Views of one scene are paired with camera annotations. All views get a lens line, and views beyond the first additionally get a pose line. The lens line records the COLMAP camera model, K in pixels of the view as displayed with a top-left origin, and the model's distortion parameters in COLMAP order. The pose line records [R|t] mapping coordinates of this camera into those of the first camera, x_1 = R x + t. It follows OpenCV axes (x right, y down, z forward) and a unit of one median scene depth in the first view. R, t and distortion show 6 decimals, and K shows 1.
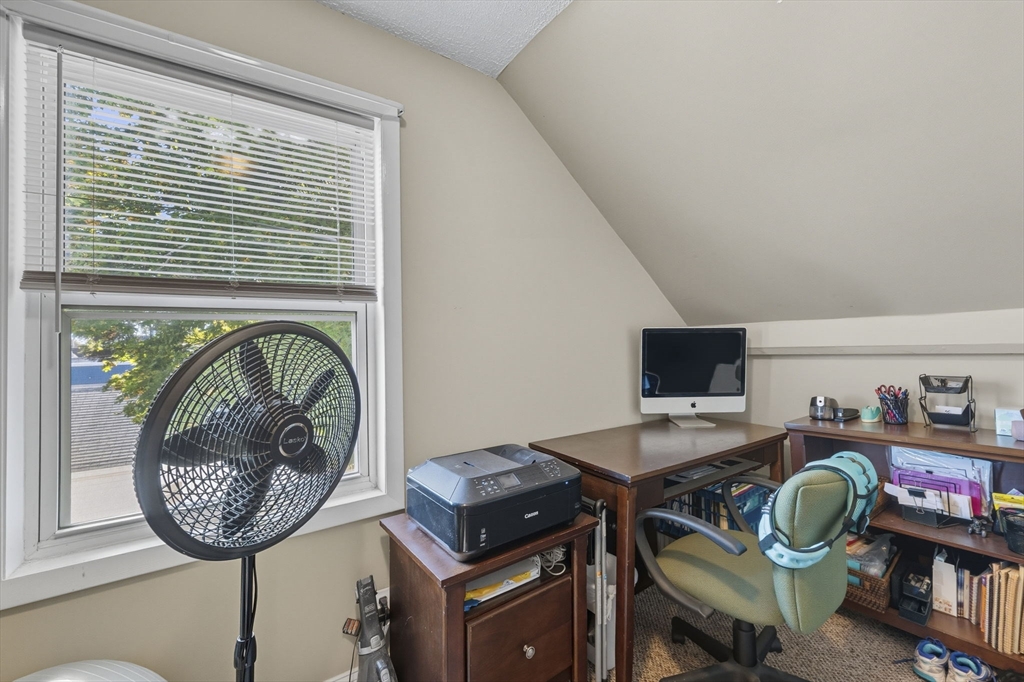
lens RADIAL K [[431.6, 0, 512.0], [0, 431.6, 341.0], [0, 0, 1]] dist [0.000717, -0.000167]
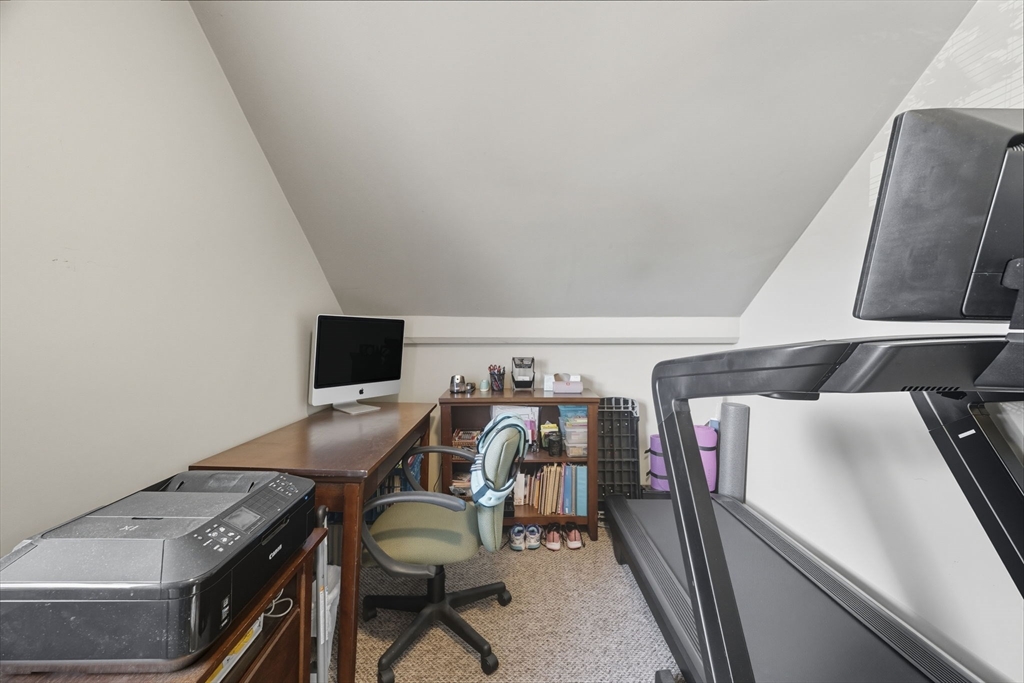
lens RADIAL K [[403.1, 0, 516.3], [0, 403.1, 346.1], [0, 0, 1]] dist [-0.000567, -0.000098]
pose [[0.554870, -0.003842, 0.831928, -0.248163], [-0.029261, 0.999280, 0.024131, 0.005342], [-0.831422, -0.037733, 0.554359, 0.206299]]
